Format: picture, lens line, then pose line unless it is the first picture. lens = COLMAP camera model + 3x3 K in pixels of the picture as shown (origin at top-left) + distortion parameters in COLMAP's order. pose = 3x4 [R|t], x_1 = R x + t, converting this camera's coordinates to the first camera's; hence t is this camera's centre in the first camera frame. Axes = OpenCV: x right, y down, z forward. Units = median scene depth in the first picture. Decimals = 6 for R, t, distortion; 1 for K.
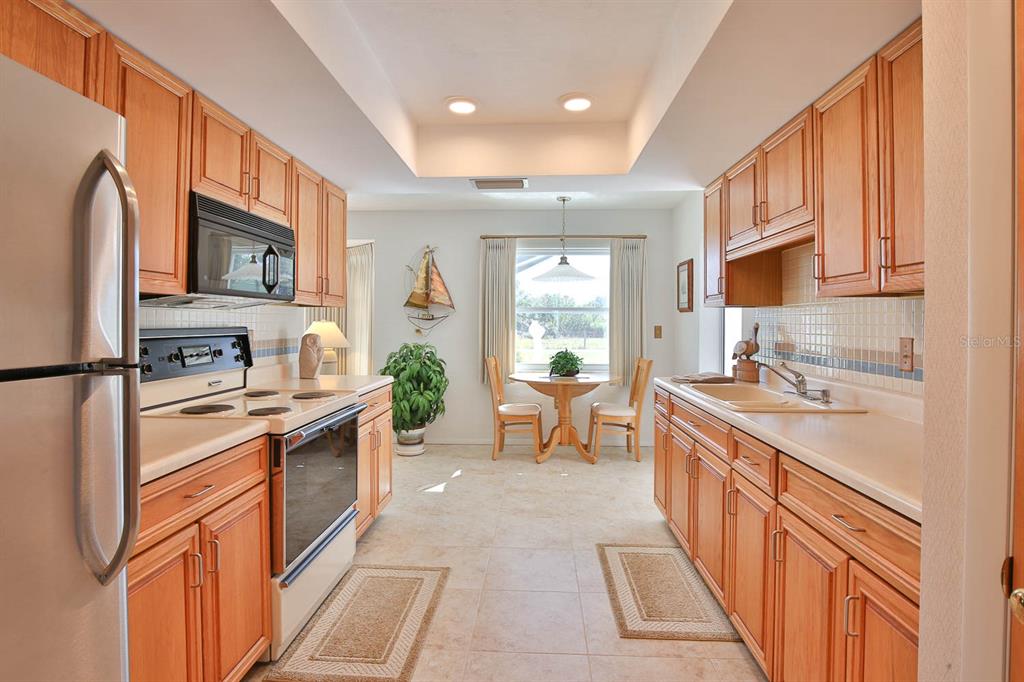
lens RADIAL K [[498.4, 0, 504.0], [0, 498.4, 326.1], [0, 0, 1]] dist [-0.036552, 0.006711]
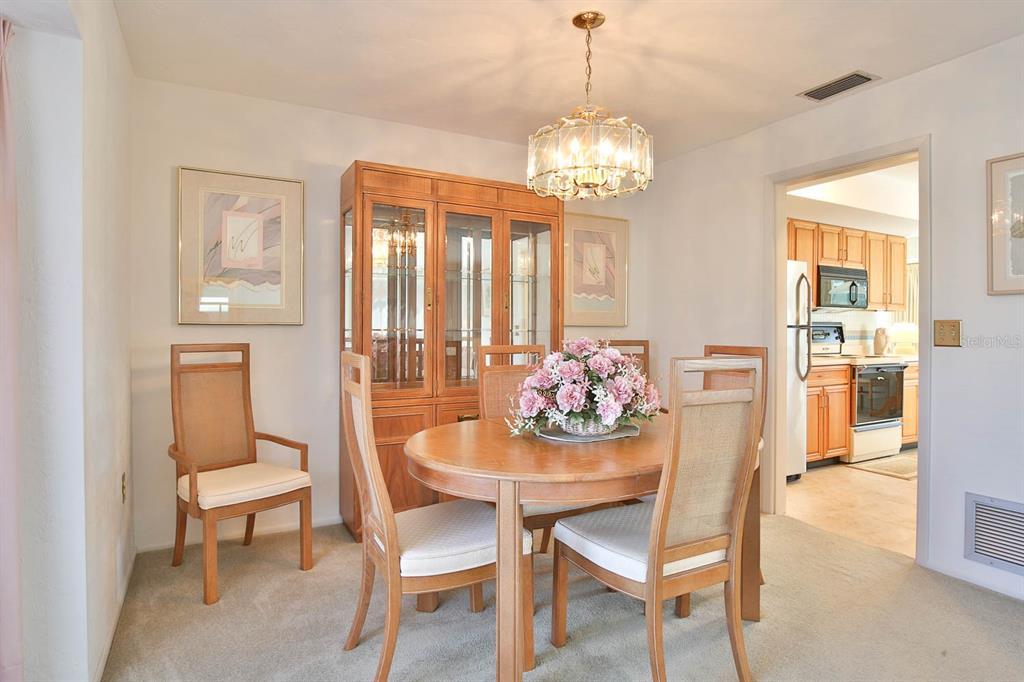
lens RADIAL K [[538.2, 0, 545.4], [0, 538.2, 335.0], [0, 0, 1]] dist [-0.015210, -0.000490]
pose [[0.547645, 0.000661, -0.836710, 0.682694], [-0.005330, 0.999982, -0.002699, 0.070641], [0.836694, 0.005937, 0.547639, -1.277010]]
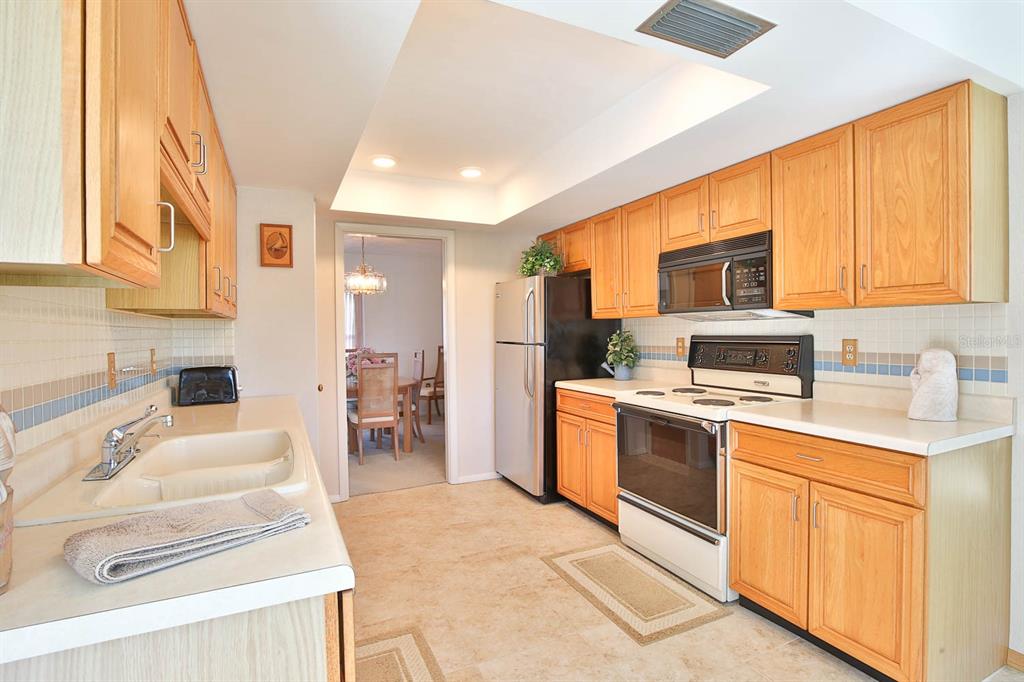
lens RADIAL K [[498.4, 0, 517.4], [0, 498.4, 335.3], [0, 0, 1]] dist [-0.036552, 0.006711]
pose [[-0.867936, 0.006781, -0.496629, 0.497403], [0.001690, 0.999941, 0.010700, -0.010266], [0.496673, 0.008448, -0.867897, 1.749940]]
